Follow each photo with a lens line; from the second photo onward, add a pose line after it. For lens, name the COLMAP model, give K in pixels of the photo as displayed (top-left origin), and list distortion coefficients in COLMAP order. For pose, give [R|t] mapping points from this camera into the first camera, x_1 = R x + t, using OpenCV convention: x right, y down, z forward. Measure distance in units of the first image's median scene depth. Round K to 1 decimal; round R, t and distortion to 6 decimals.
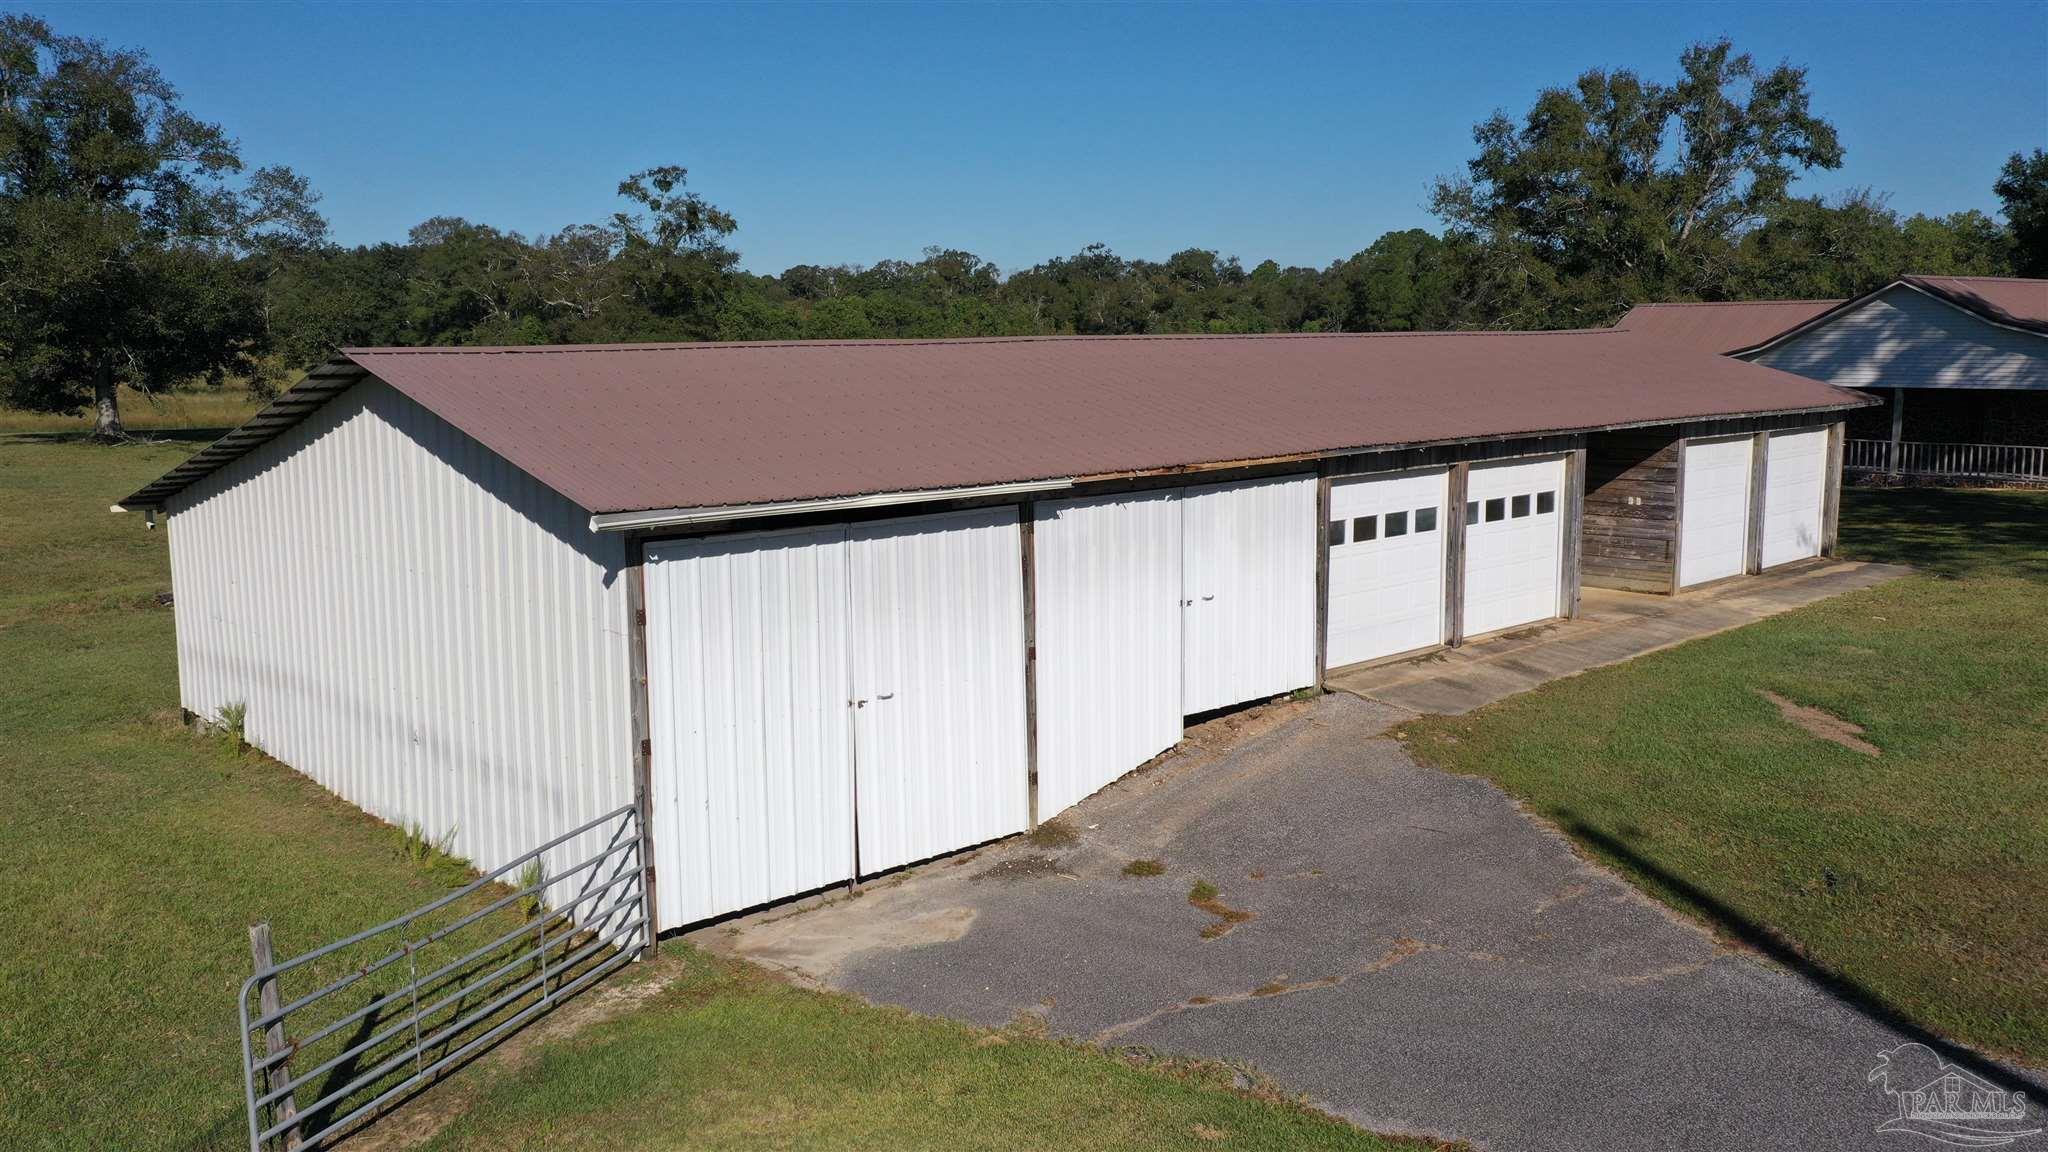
lens RADIAL K [[1610.8, 0, 1036.2], [0, 1610.8, 577.5], [0, 0, 1]] dist [0.017470, 0.006851]
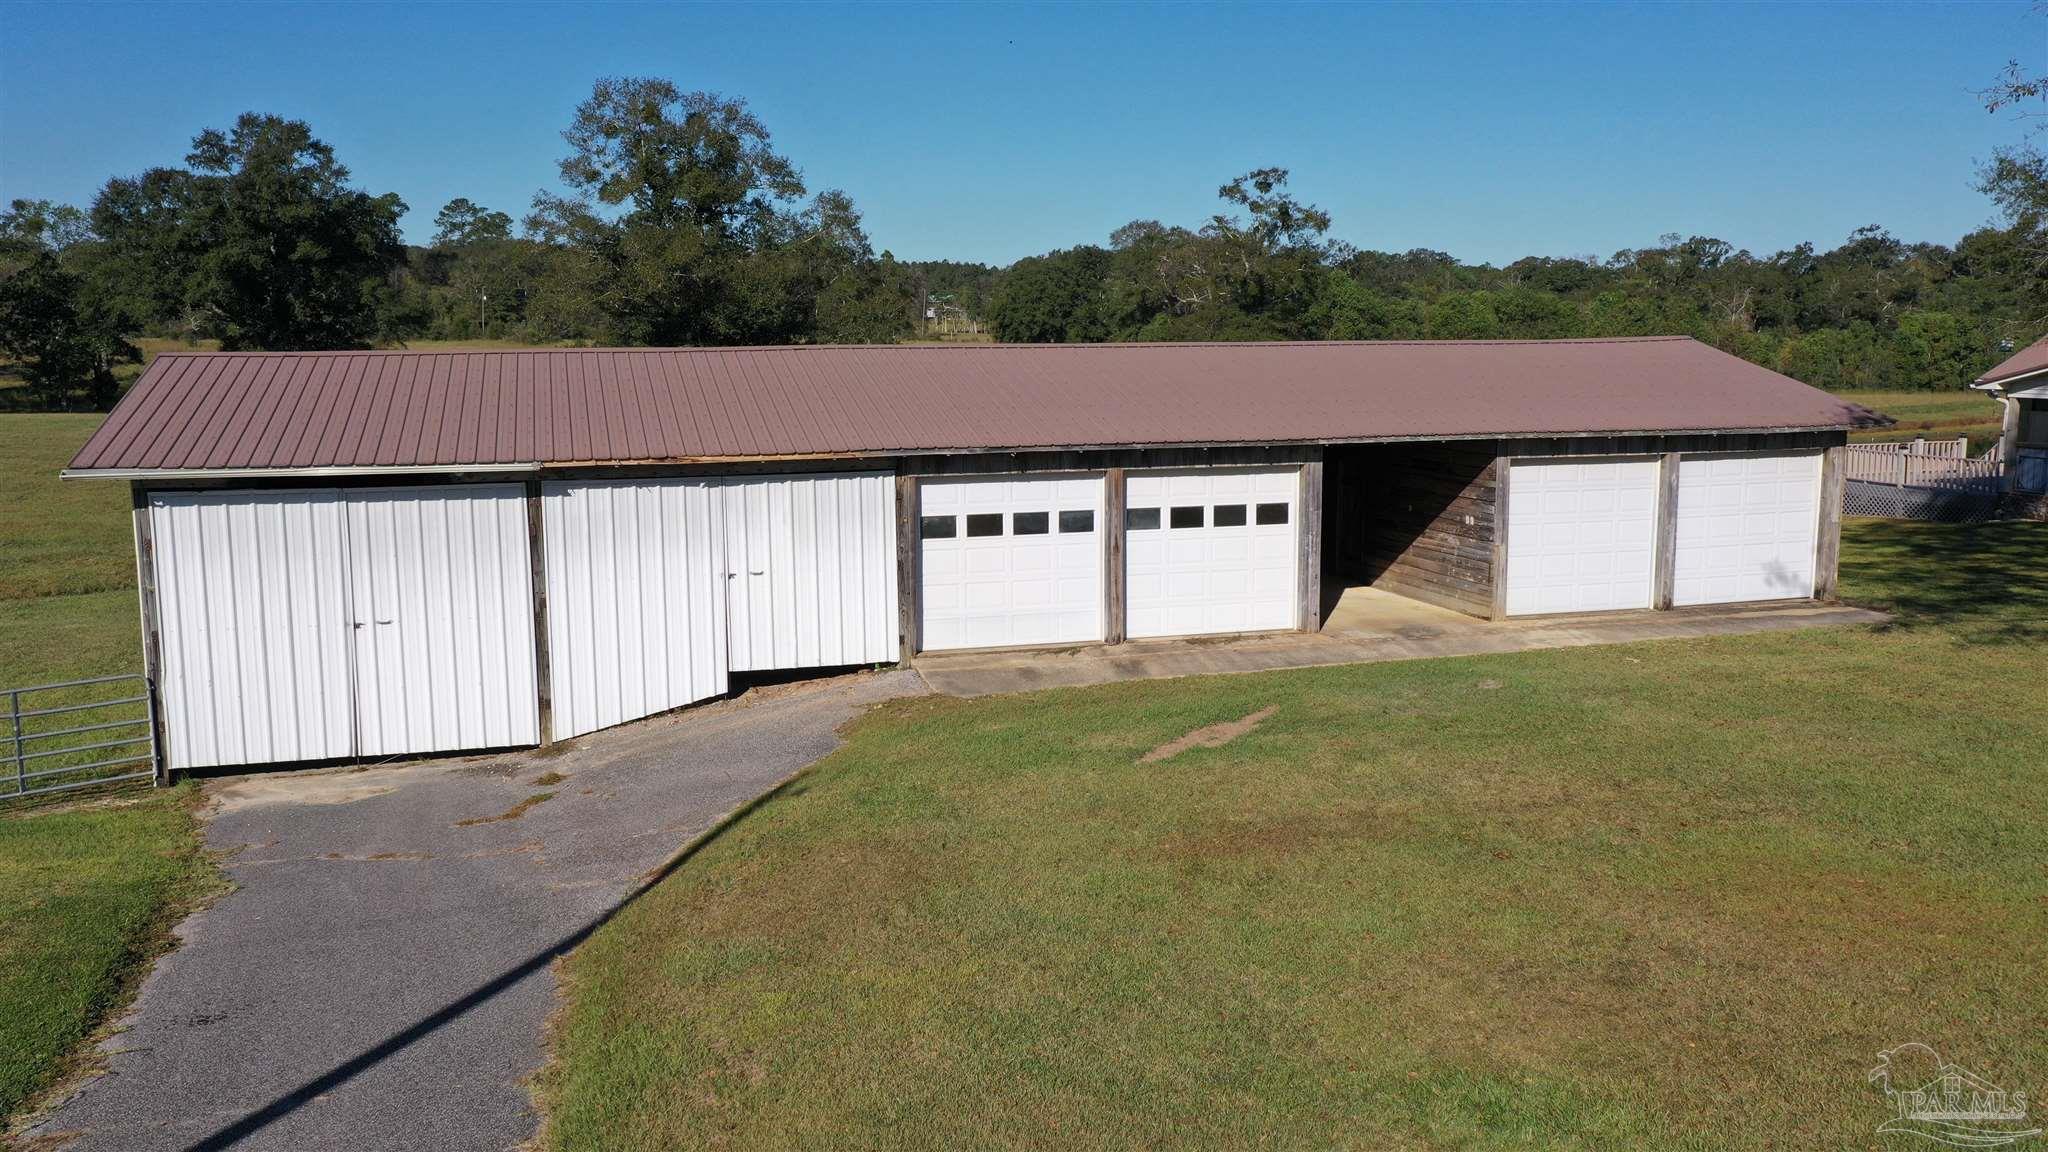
lens RADIAL K [[1610.8, 0, 1031.9], [0, 1610.8, 589.8], [0, 0, 1]] dist [0.017470, 0.006851]
pose [[0.894712, 0.073602, -0.440537, 0.327059], [-0.068580, 0.997271, 0.027334, -0.008554], [0.441347, 0.005756, 0.897318, 0.016609]]
